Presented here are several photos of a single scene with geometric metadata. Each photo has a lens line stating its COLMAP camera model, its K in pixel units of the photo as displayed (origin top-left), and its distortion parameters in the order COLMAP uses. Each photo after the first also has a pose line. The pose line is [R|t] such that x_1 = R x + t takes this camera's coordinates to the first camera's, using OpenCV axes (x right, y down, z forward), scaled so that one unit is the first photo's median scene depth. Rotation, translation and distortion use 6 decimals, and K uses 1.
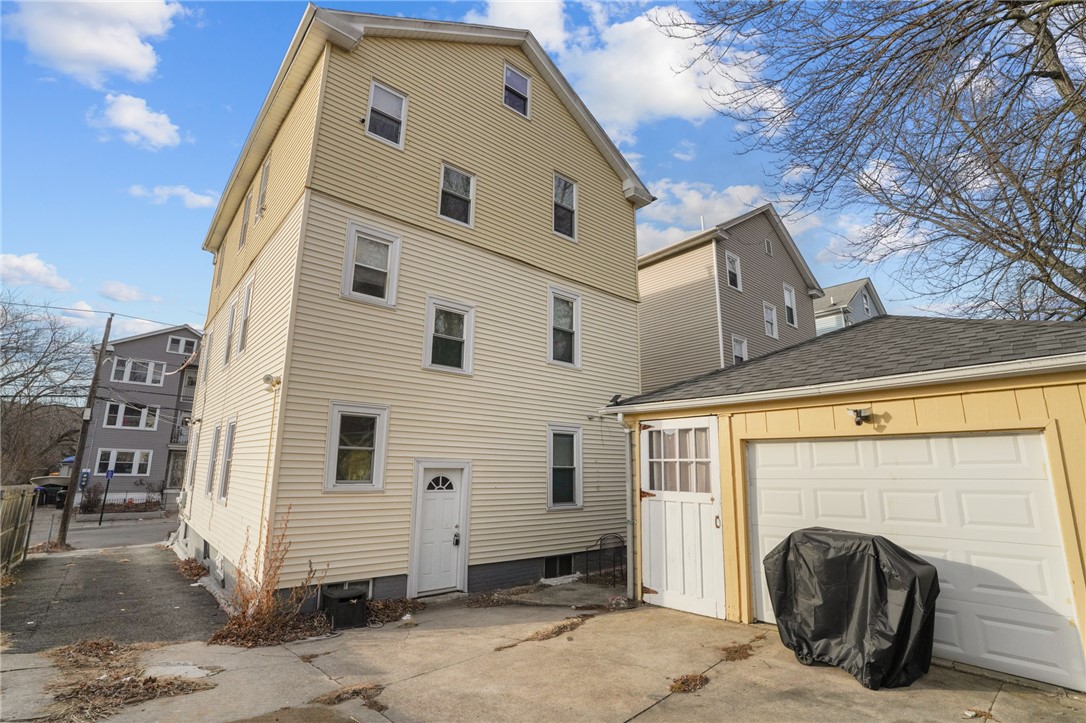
lens RADIAL K [[508.1, 0, 543.0], [0, 508.1, 361.5], [0, 0, 1]] dist [-0.074788, 0.027432]
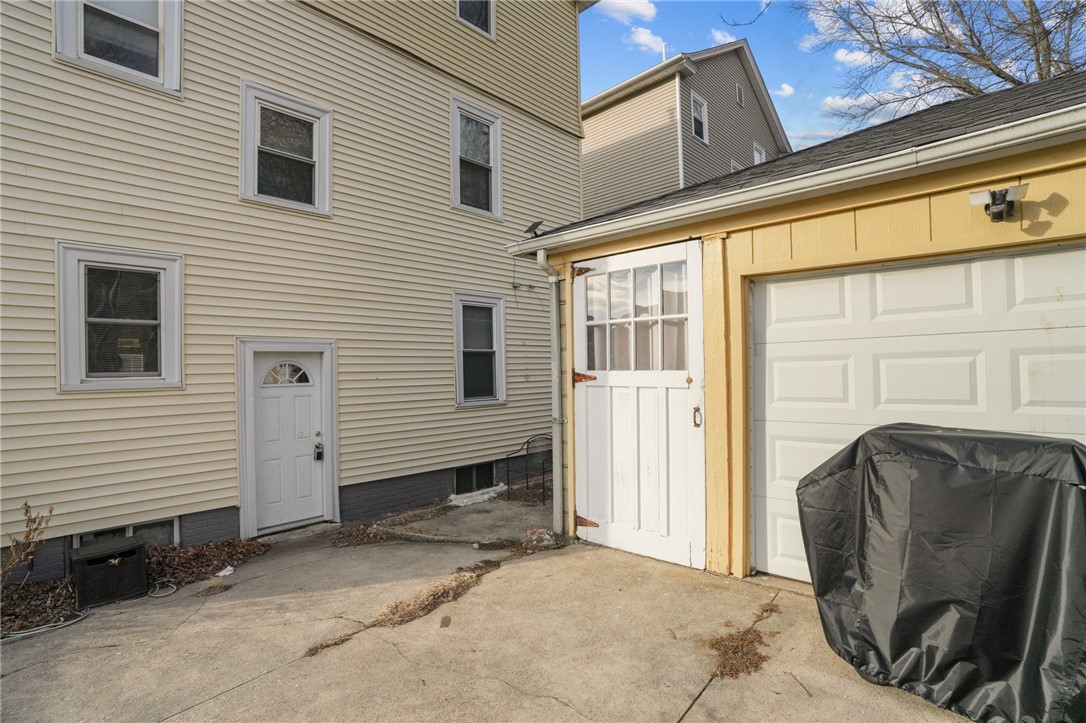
lens RADIAL K [[508.1, 0, 543.0], [0, 508.1, 361.5], [0, 0, 1]] dist [-0.074788, 0.027432]
pose [[0.995257, -0.027061, 0.093442, 0.097111], [0.008383, 0.980816, 0.194756, 0.119336], [-0.096920, -0.193049, 0.976391, 0.386287]]
